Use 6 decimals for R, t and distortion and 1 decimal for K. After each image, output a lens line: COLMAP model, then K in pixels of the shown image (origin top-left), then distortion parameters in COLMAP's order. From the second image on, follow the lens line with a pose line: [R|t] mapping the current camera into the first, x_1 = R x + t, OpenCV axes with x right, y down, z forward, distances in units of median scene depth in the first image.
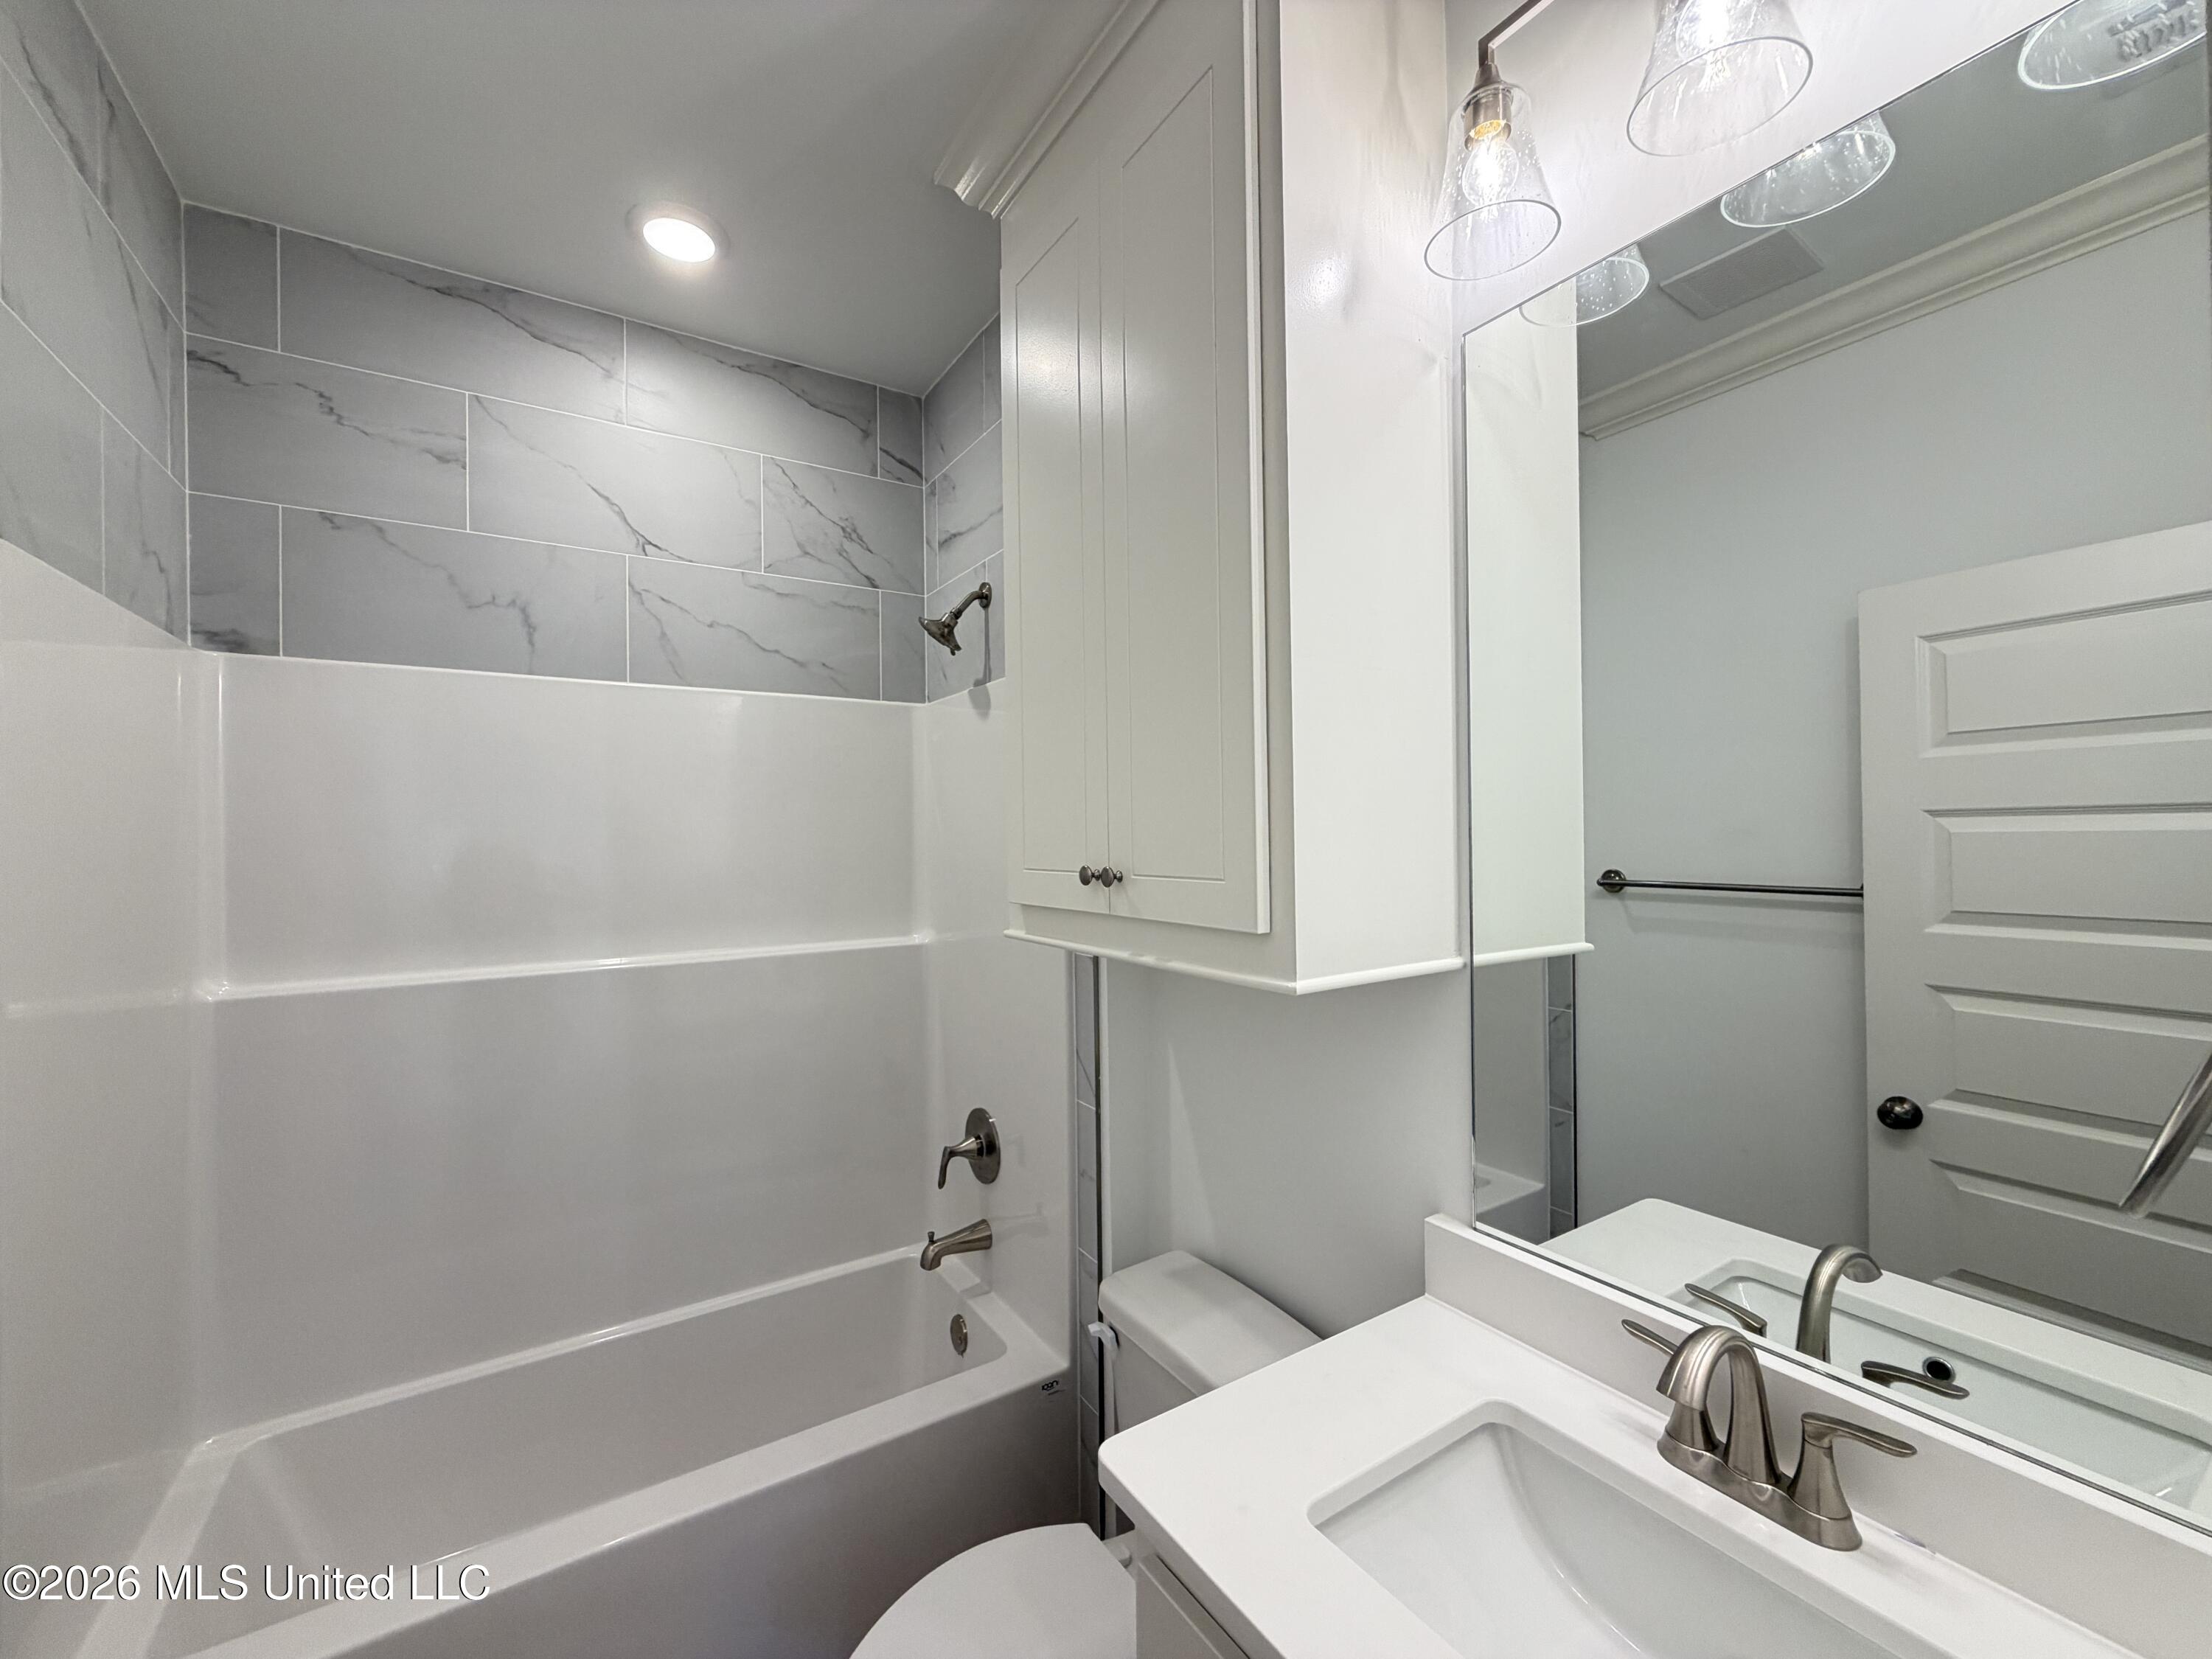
lens RADIAL K [[881.2, 0, 1097.7], [0, 881.2, 826.4], [0, 0, 1]] dist [-0.000735, -0.000052]
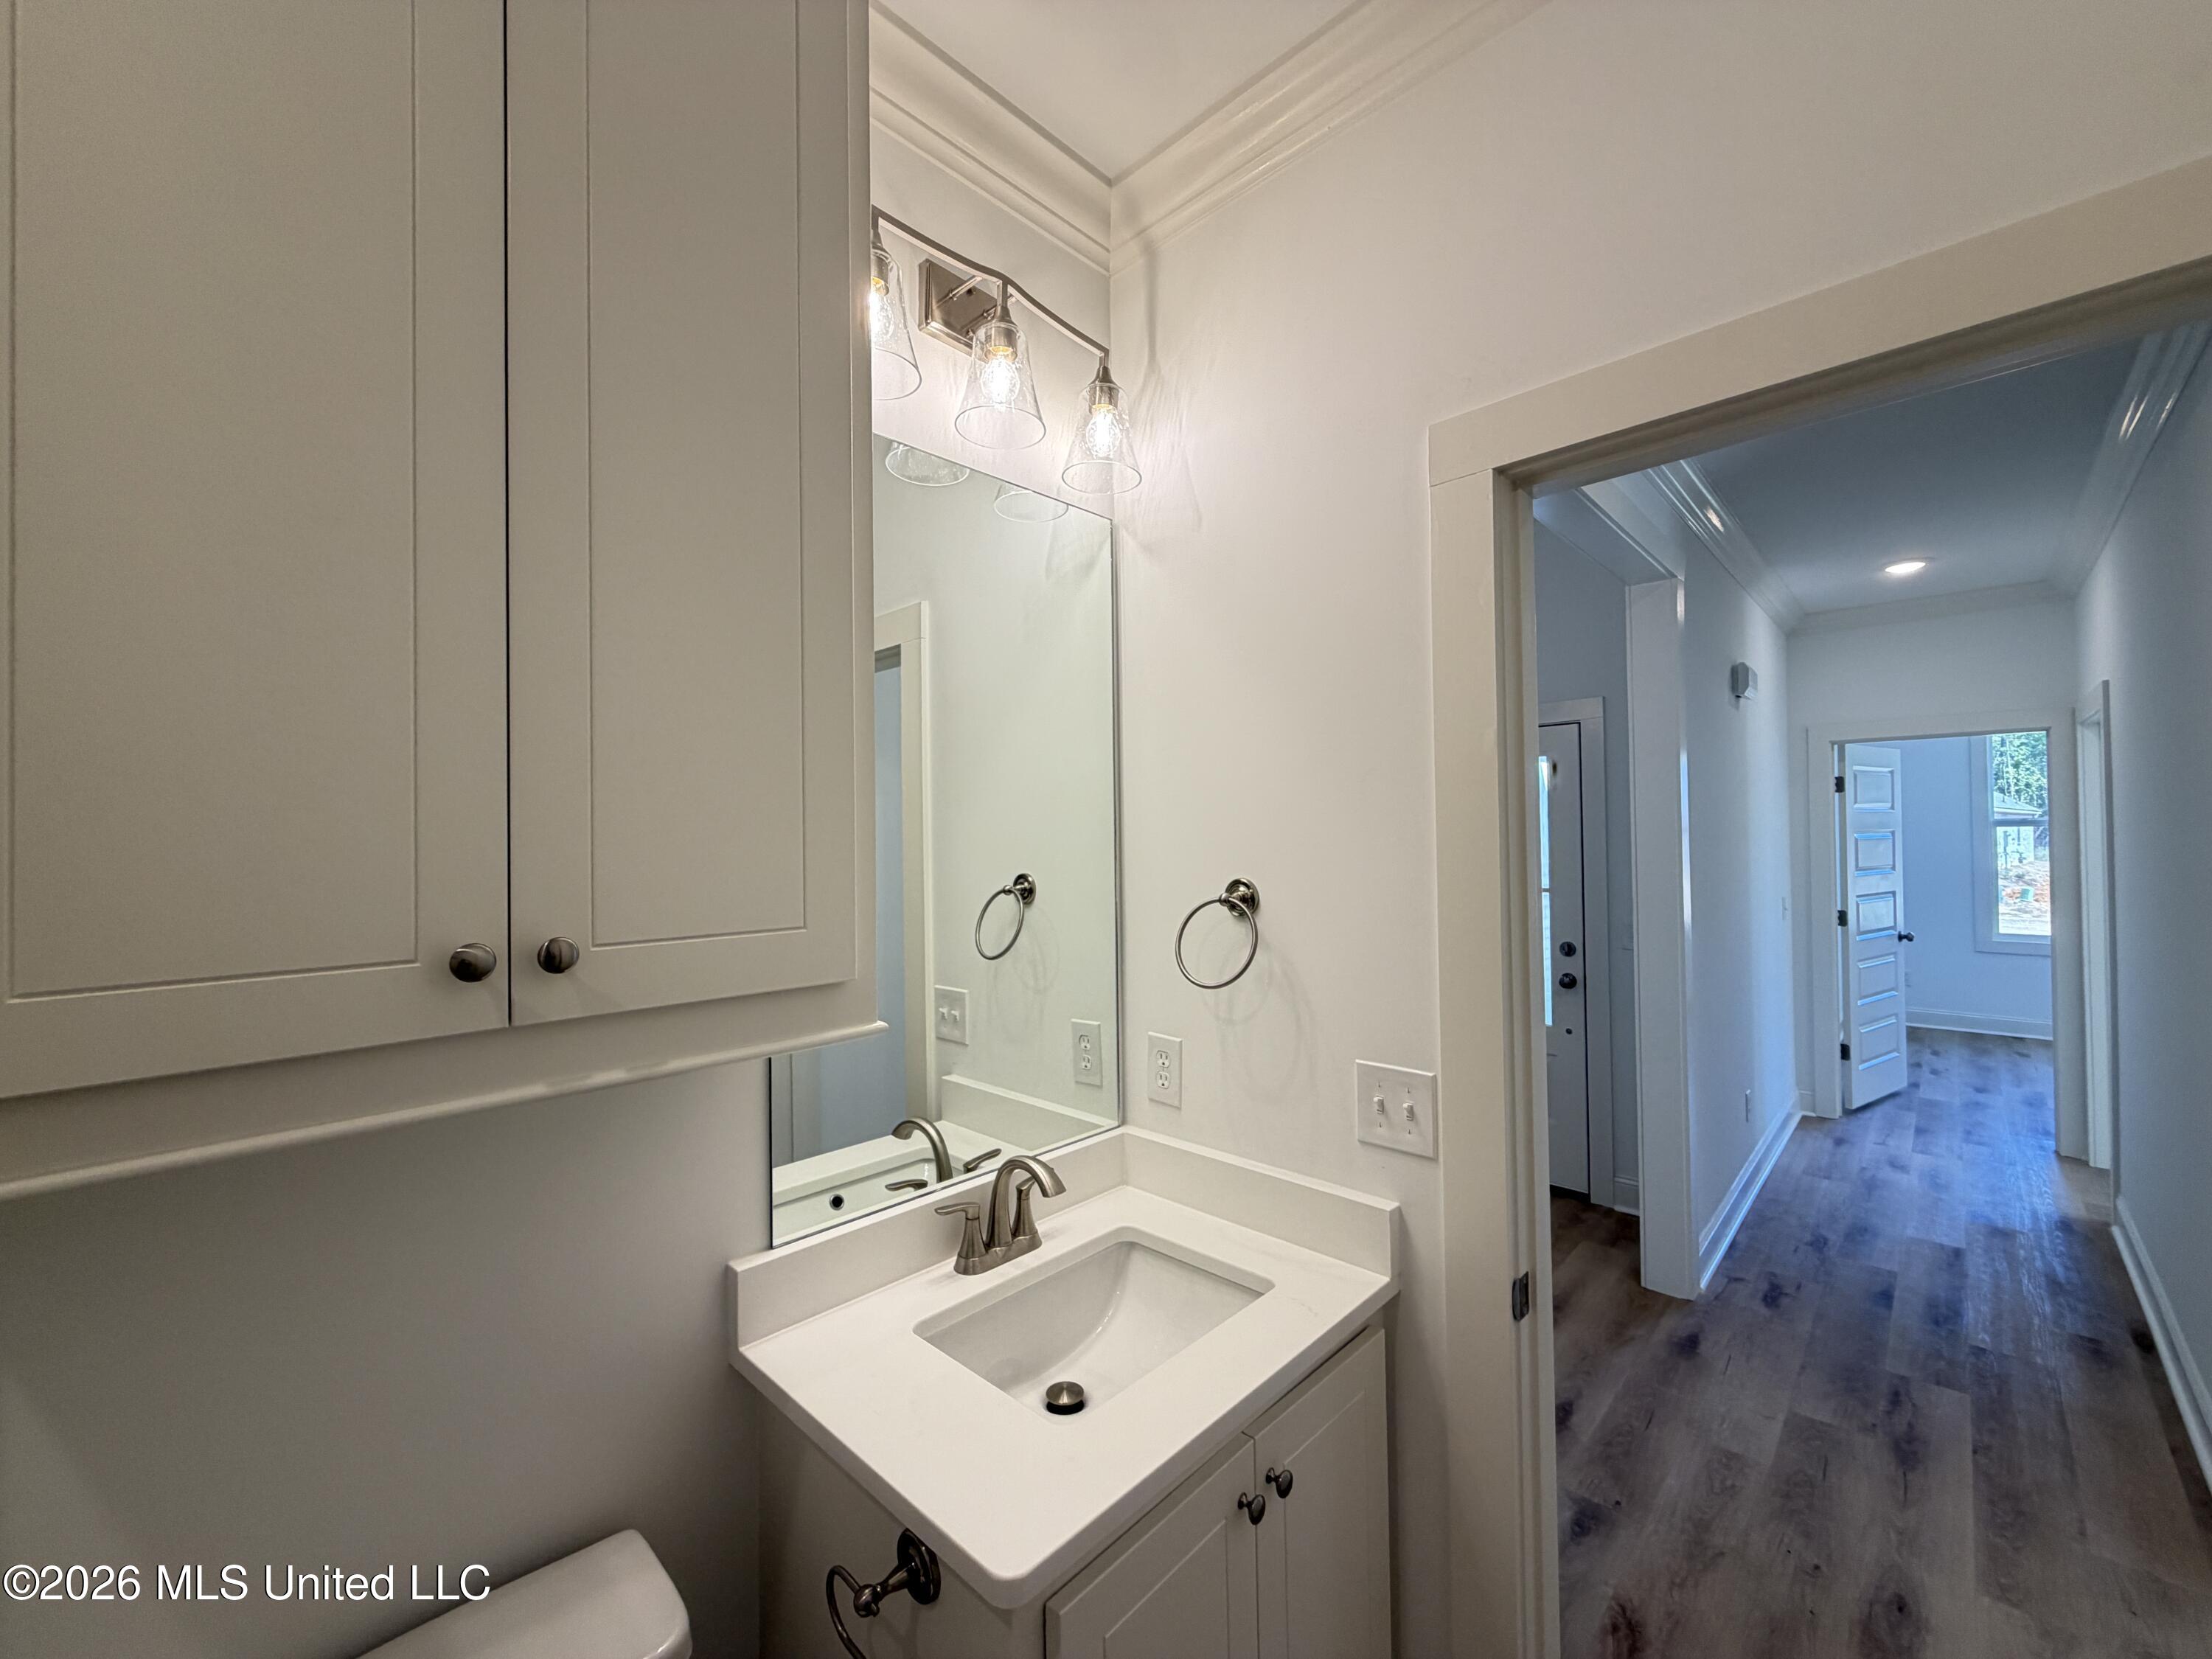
lens RADIAL K [[881.2, 0, 1097.7], [0, 881.2, 826.4], [0, 0, 1]] dist [-0.000735, -0.000052]
pose [[-0.223566, 0.029525, 0.974241, -0.825736], [0.012536, 0.999546, -0.027415, -0.008172], [-0.974608, 0.006084, -0.223835, 1.034554]]
